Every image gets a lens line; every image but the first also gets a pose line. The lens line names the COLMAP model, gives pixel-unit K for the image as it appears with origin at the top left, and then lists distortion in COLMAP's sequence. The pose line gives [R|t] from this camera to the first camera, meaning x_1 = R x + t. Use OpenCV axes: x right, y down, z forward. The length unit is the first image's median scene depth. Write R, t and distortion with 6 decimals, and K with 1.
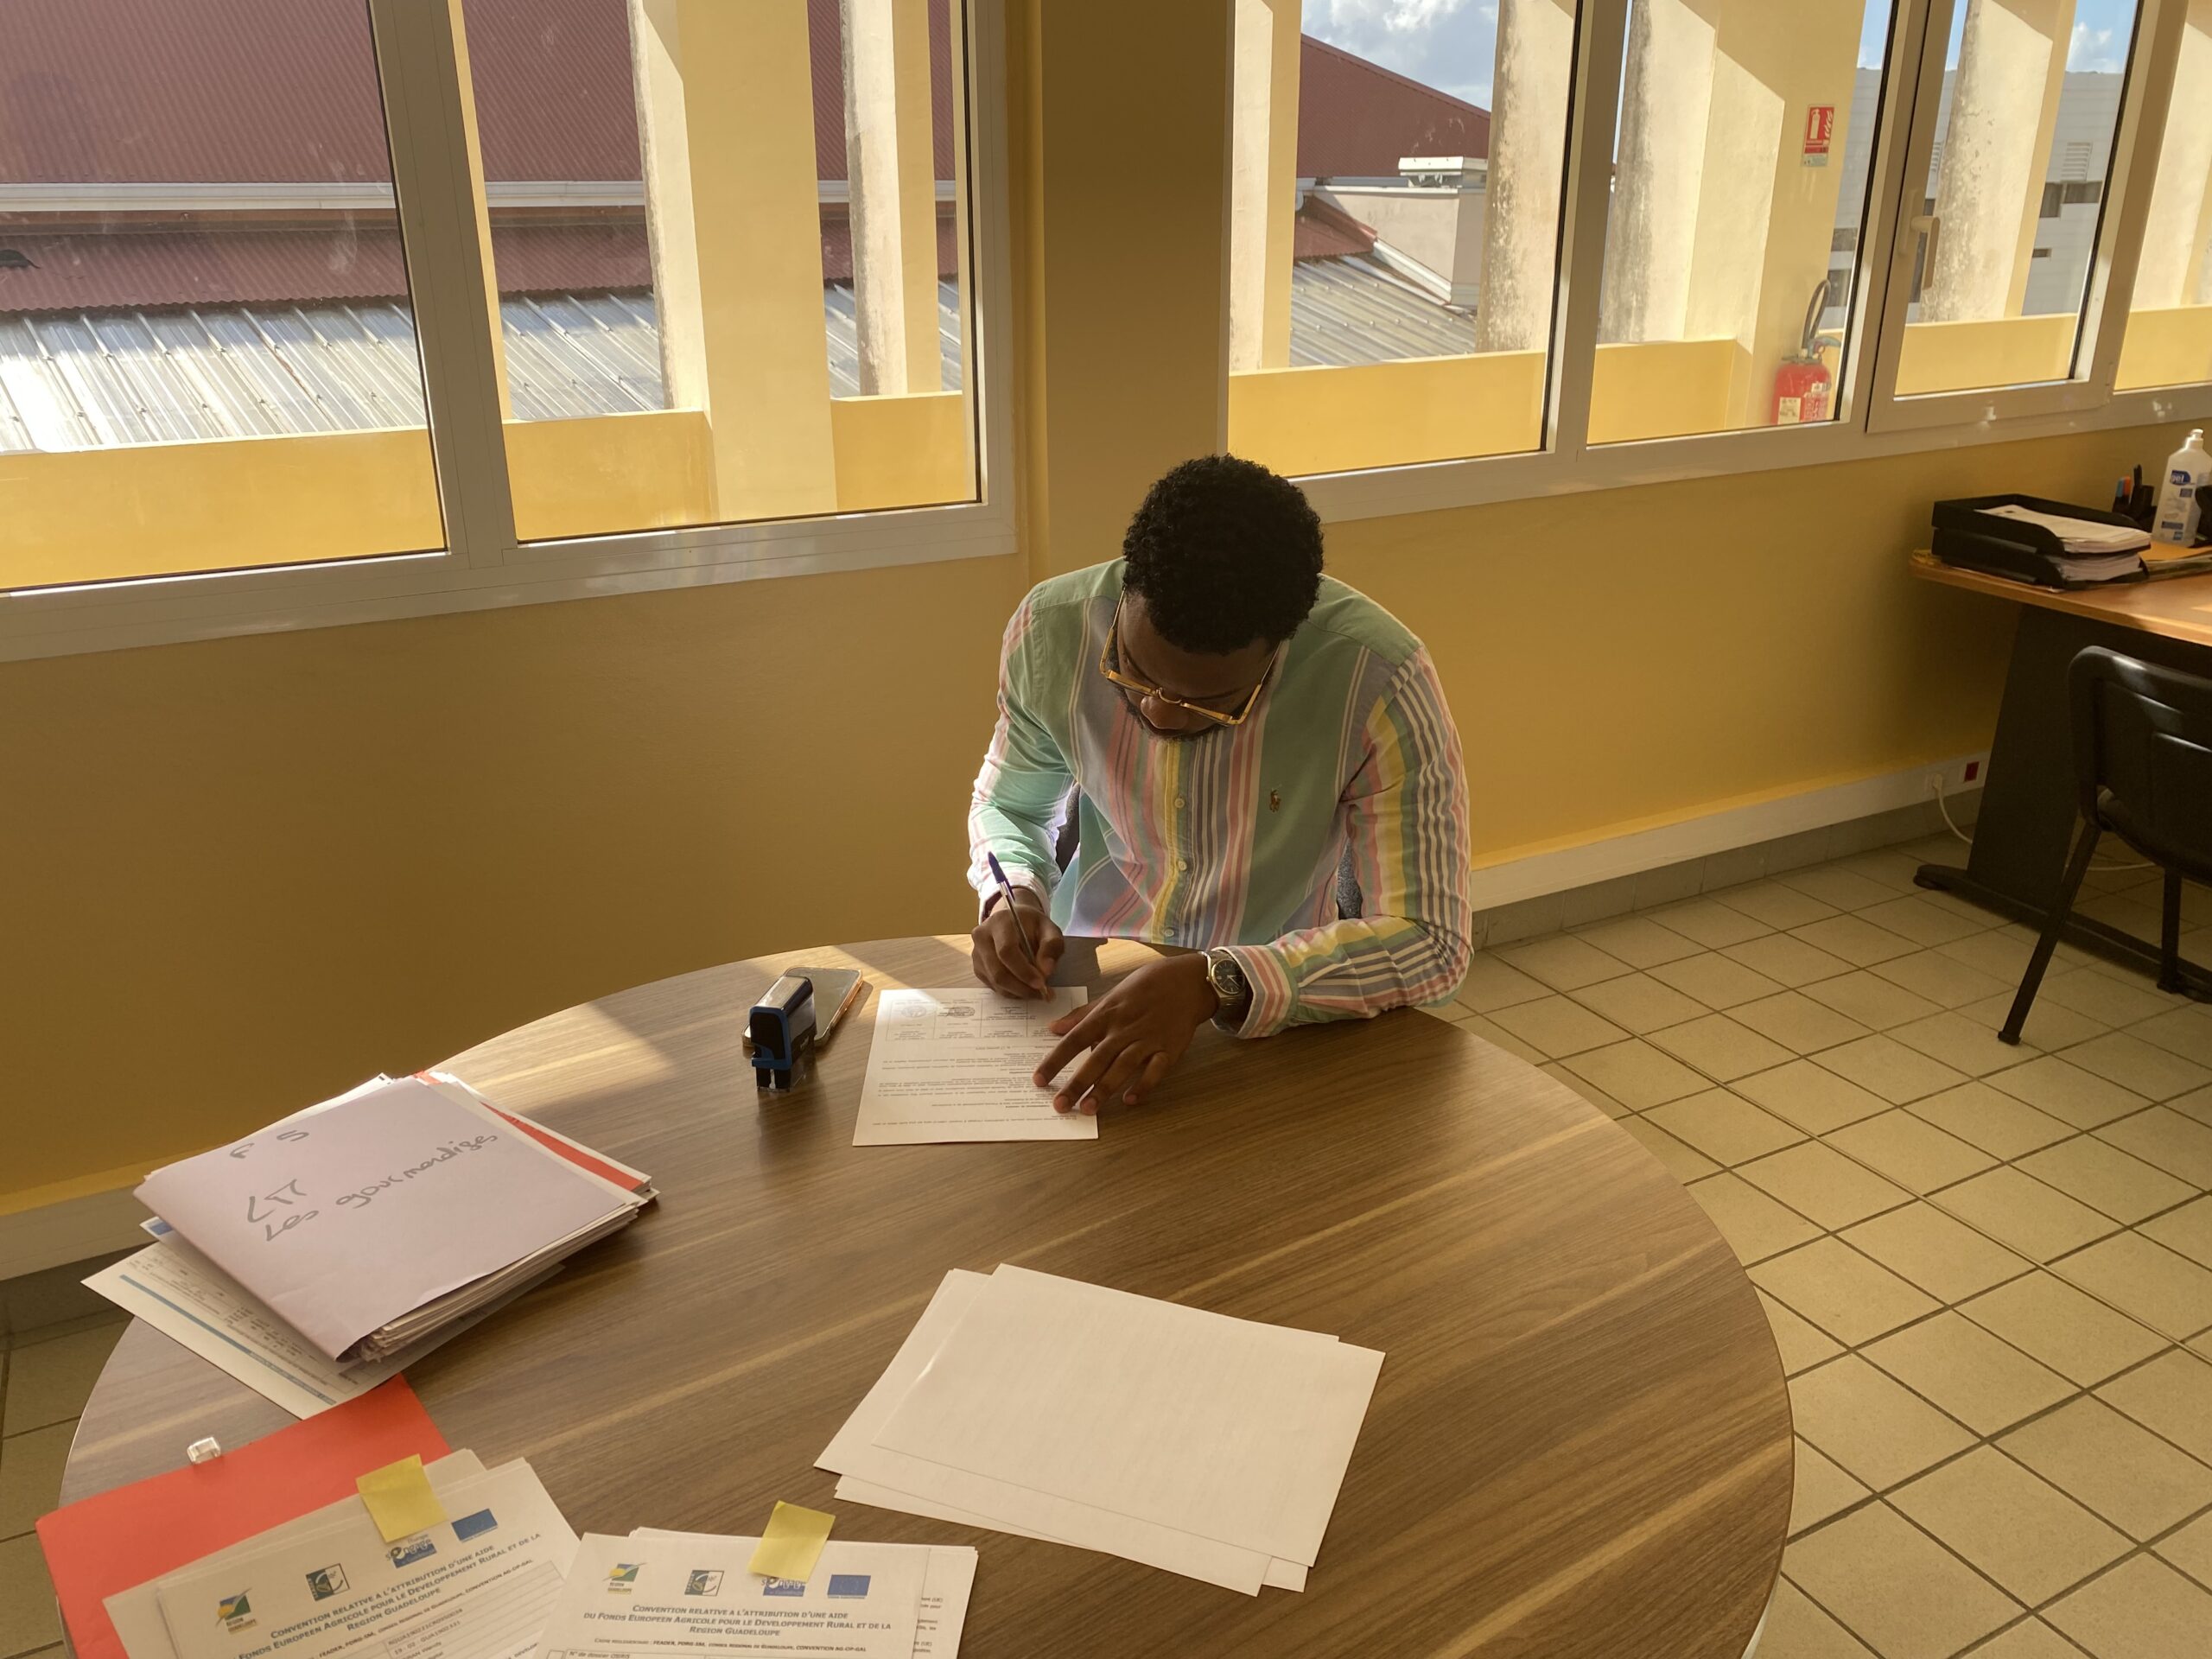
lens RADIAL K [[1688.4, 0, 1094.1], [0, 1688.4, 817.3], [0, 0, 1]] dist [0.010994, -0.010196]
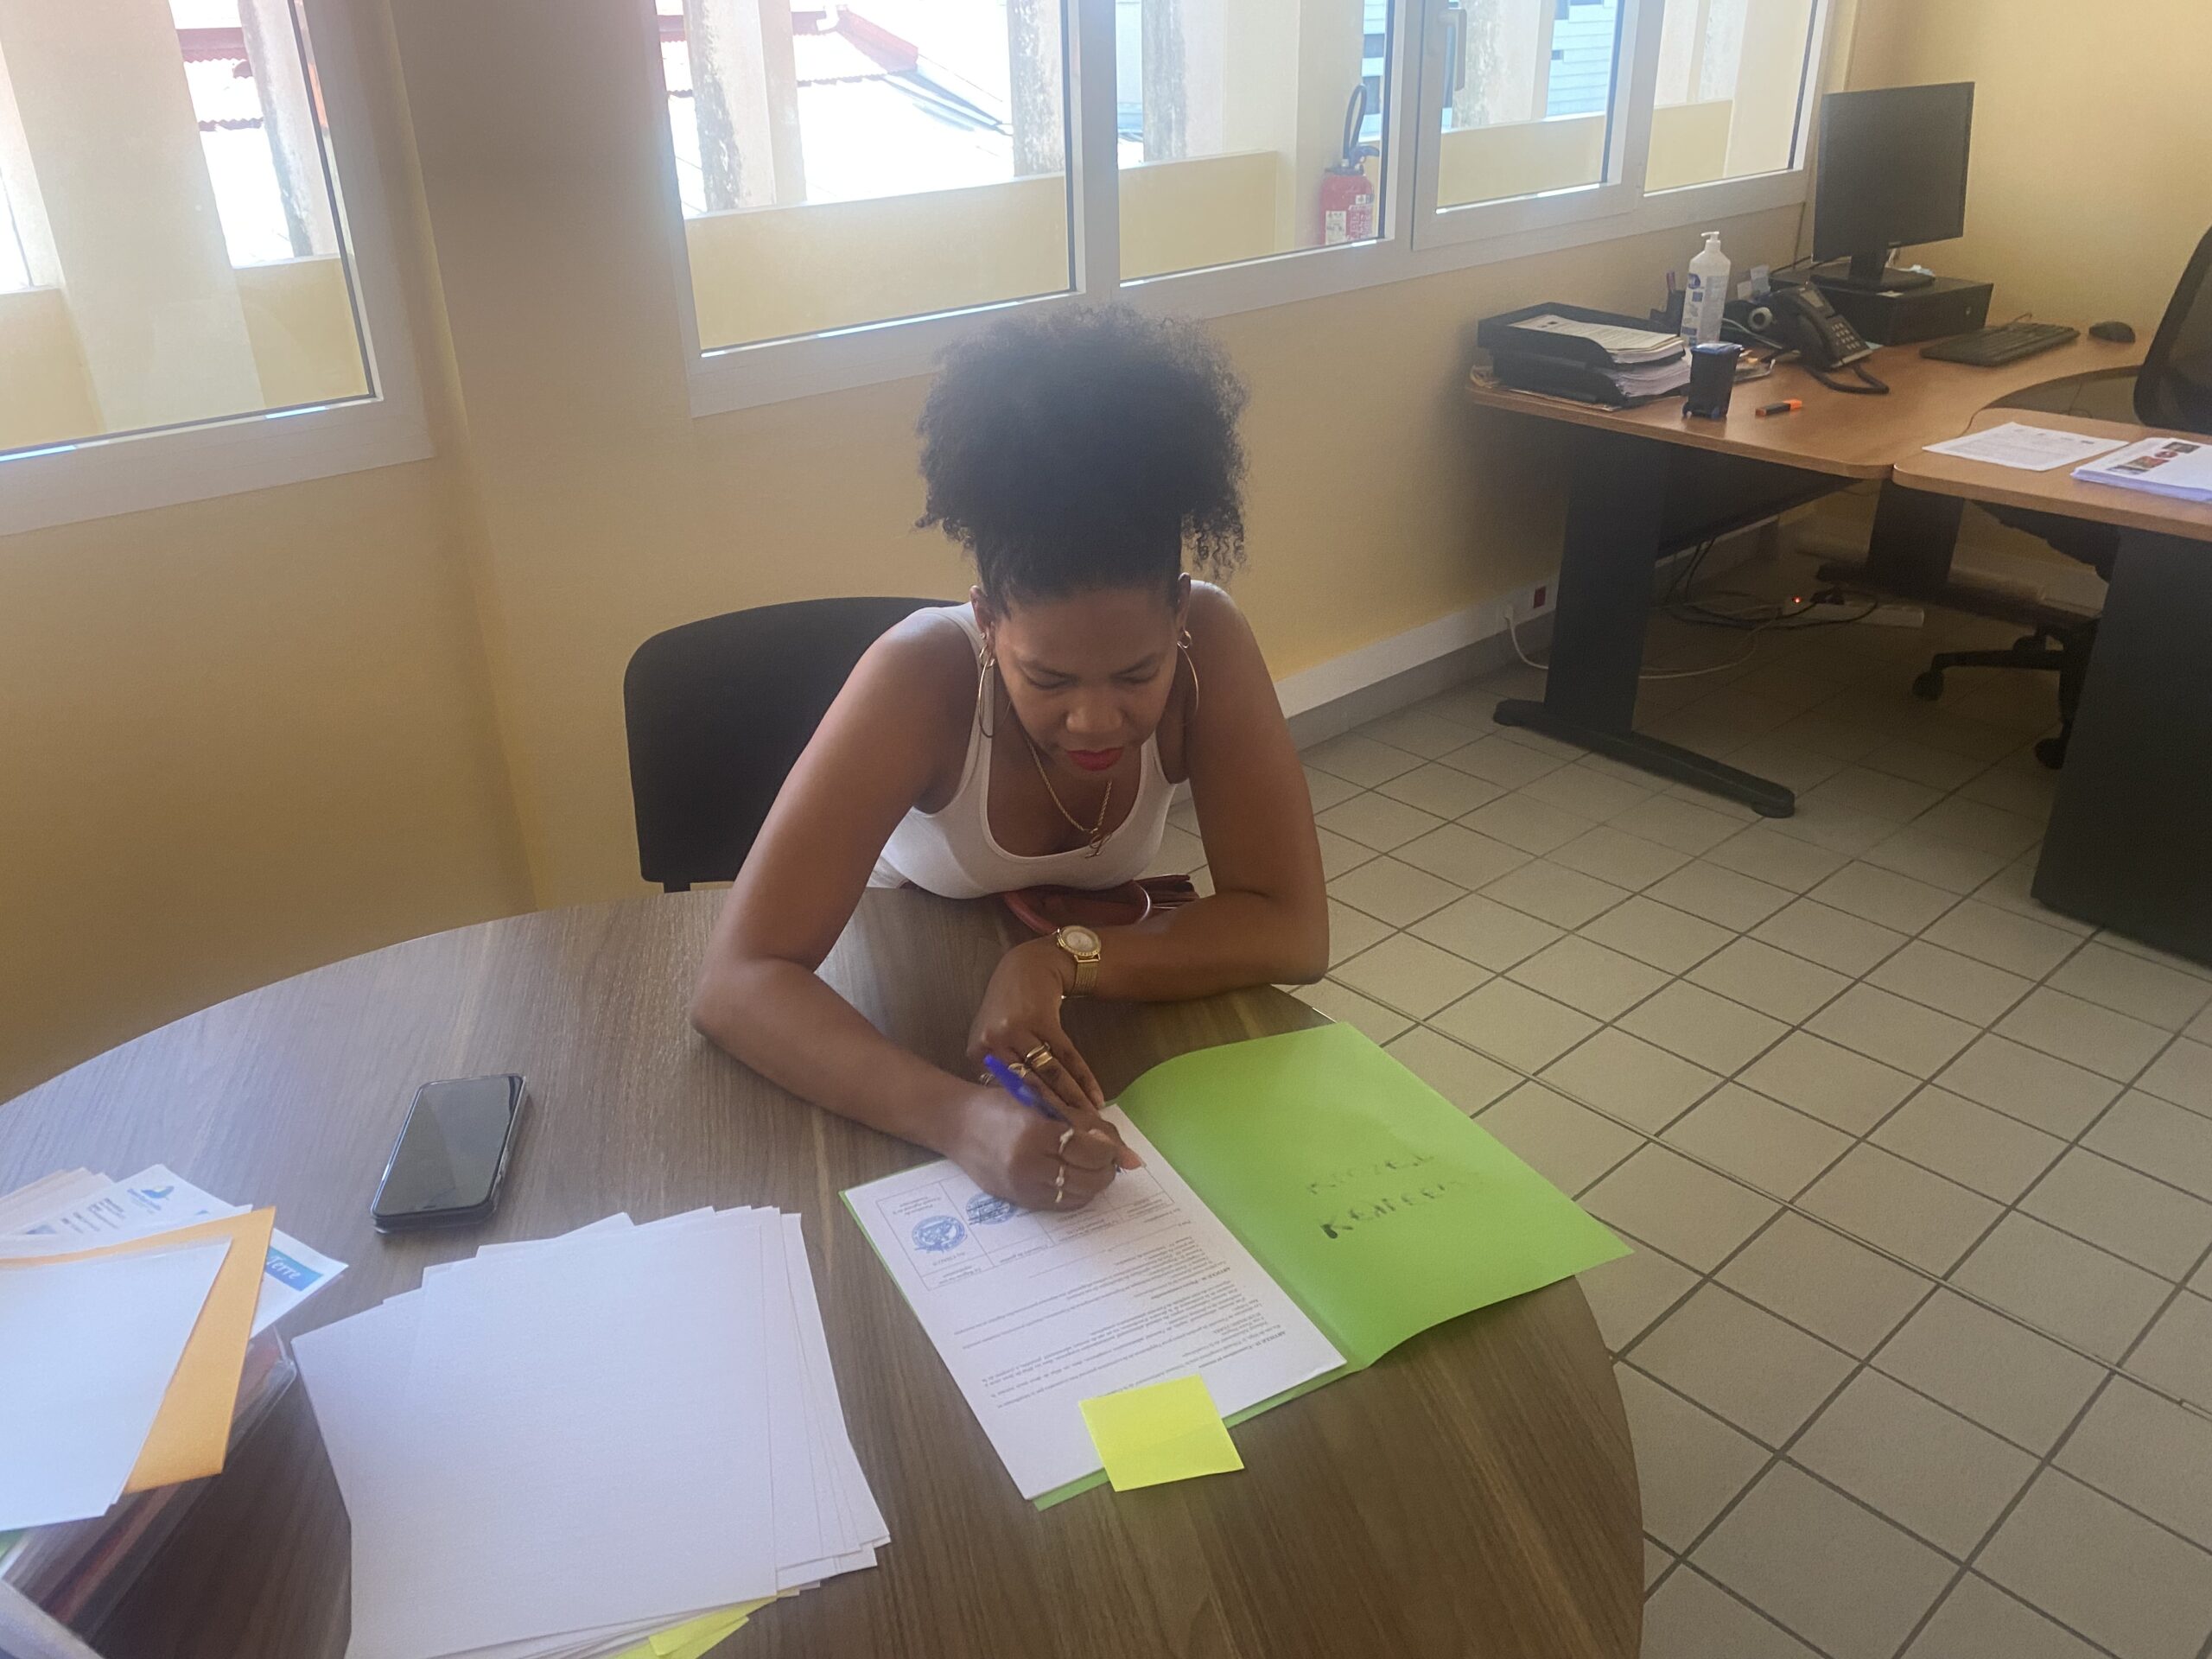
lens RADIAL K [[1688.4, 0, 1095.4], [0, 1688.4, 812.3], [0, 0, 1]] dist [0.010994, -0.010196]
pose [[0.969638, -0.118944, 0.213671, 0.043588], [0.099484, 0.990035, 0.099667, -0.026127], [-0.223396, -0.075384, 0.971808, 0.093928]]
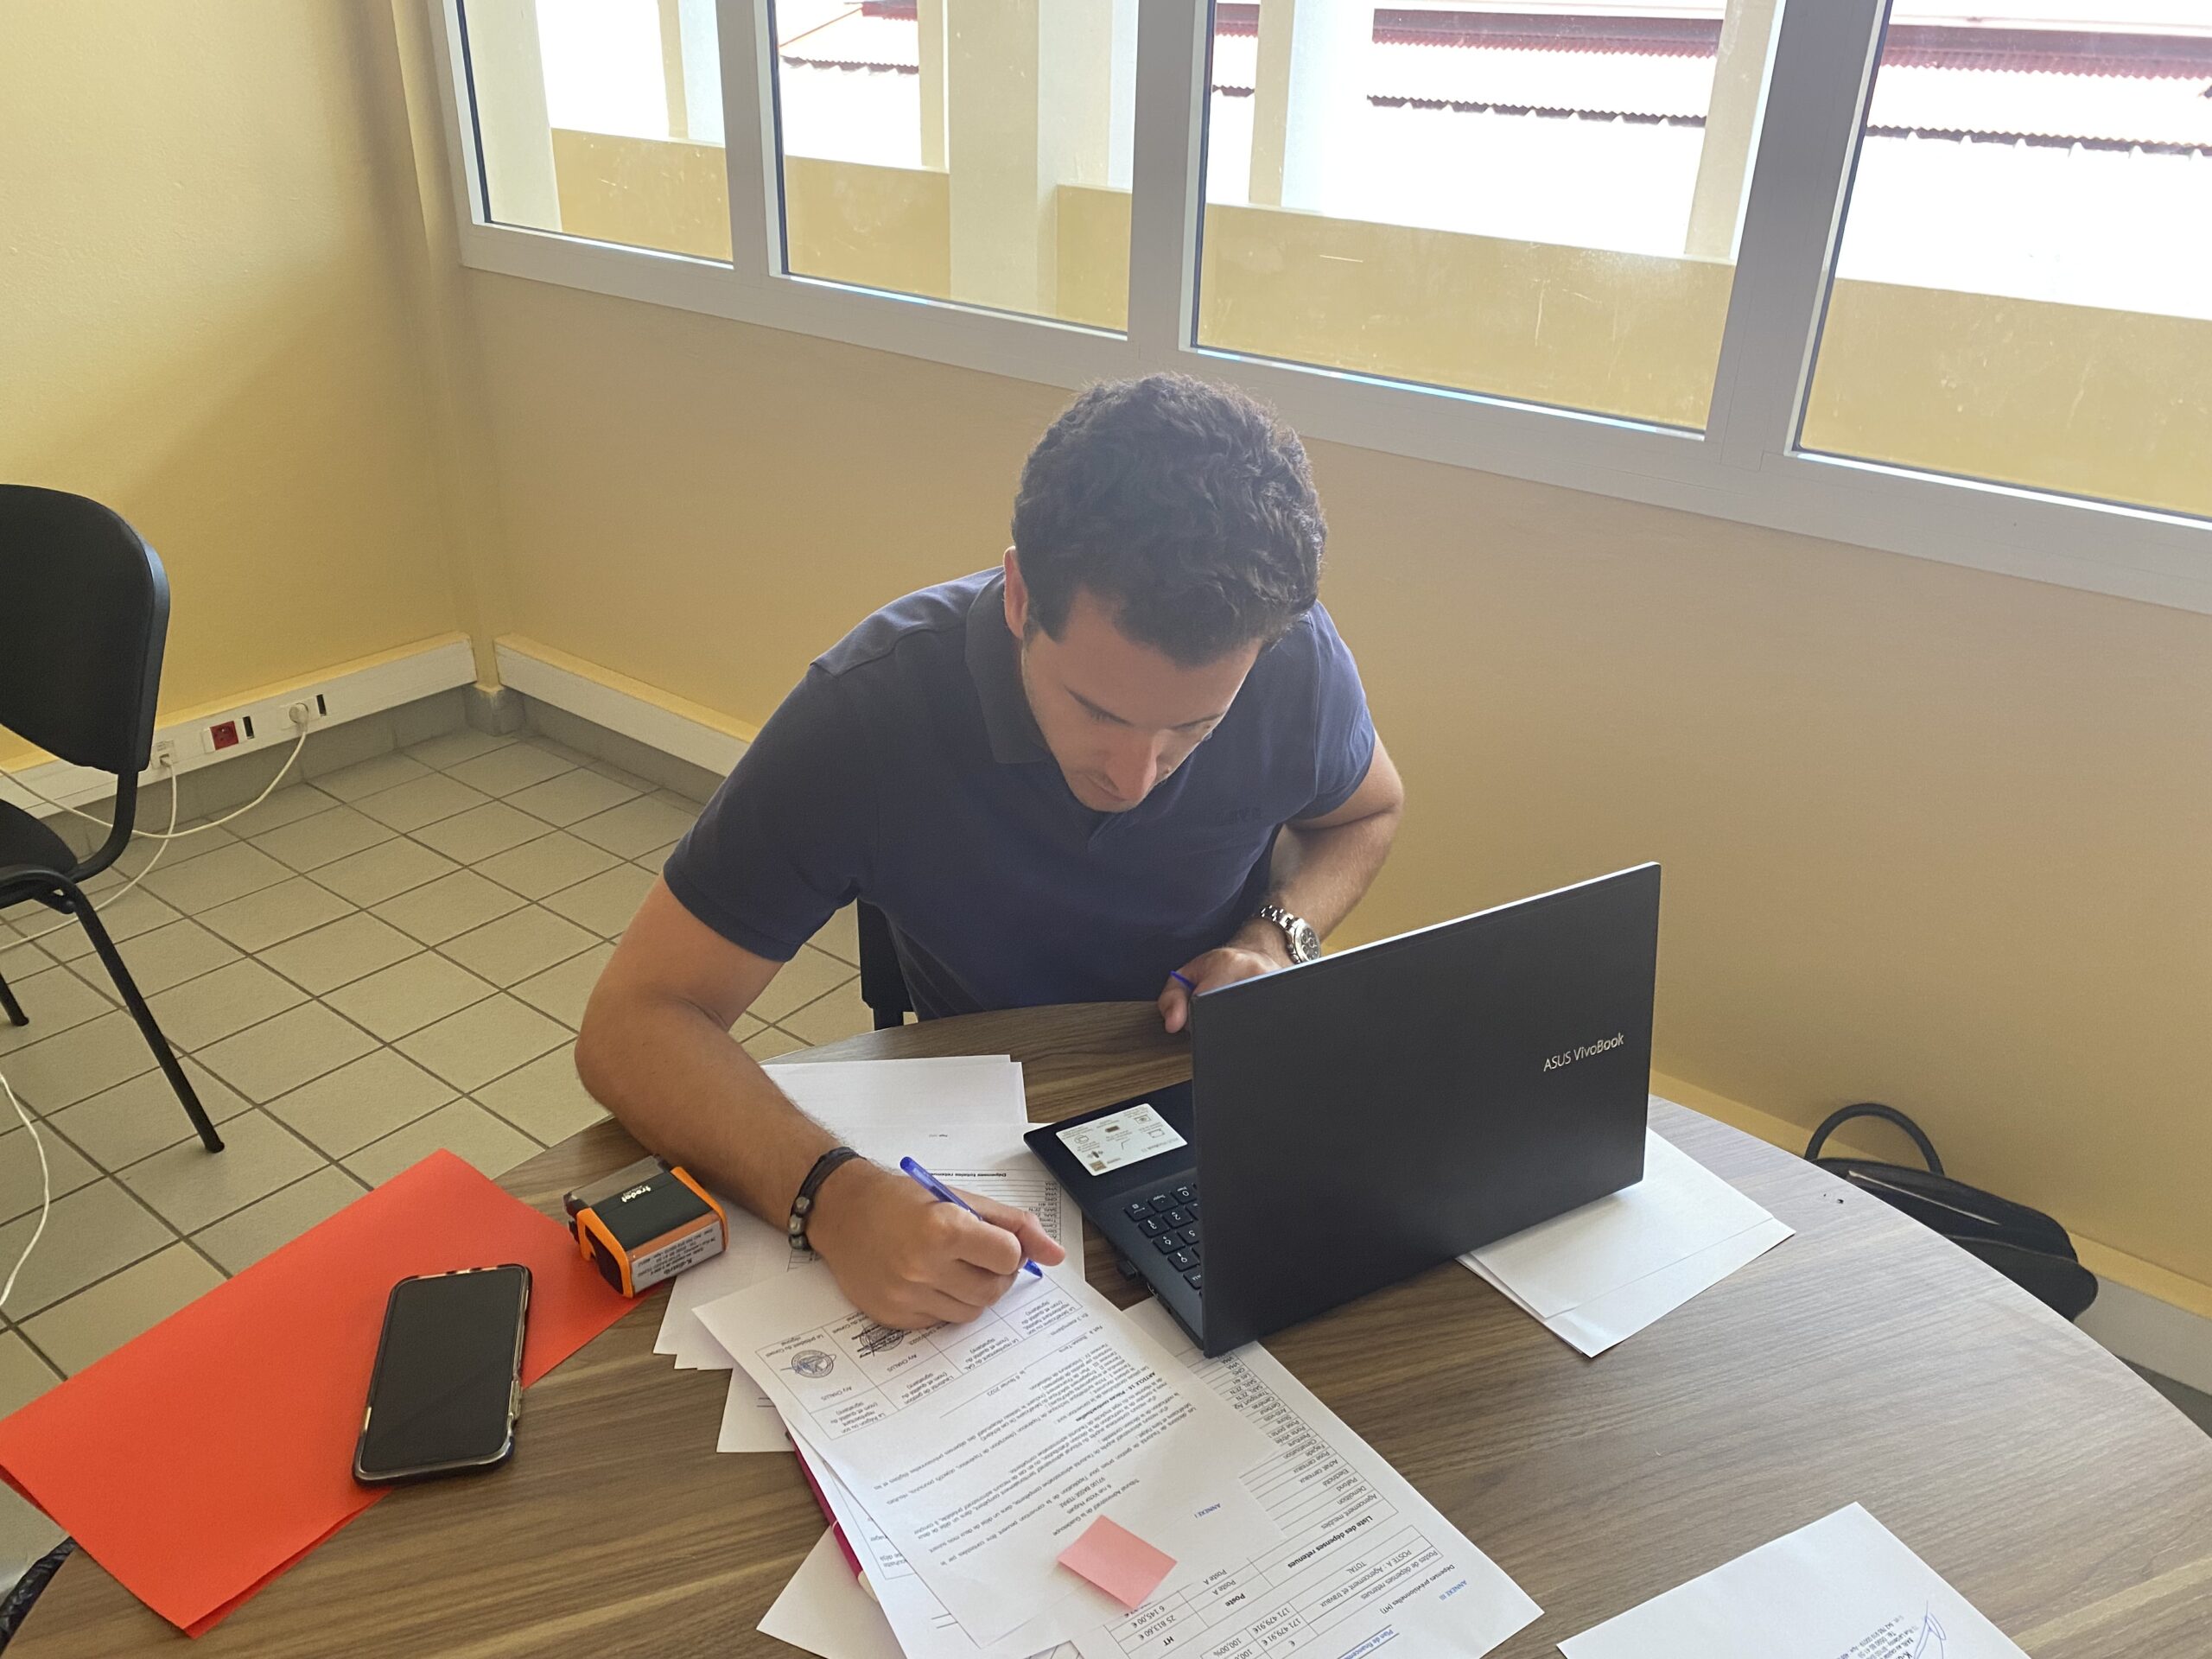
lens RADIAL K [[1688.4, 0, 1111.1], [0, 1688.4, 852.1], [0, 0, 1]] dist [0.010994, -0.010196]
pose [[0.412767, 0.437268, -0.799012, 1.530274], [-0.353027, 0.885462, 0.302206, -0.348890], [0.839640, 0.157332, 0.519857, 0.884688]]
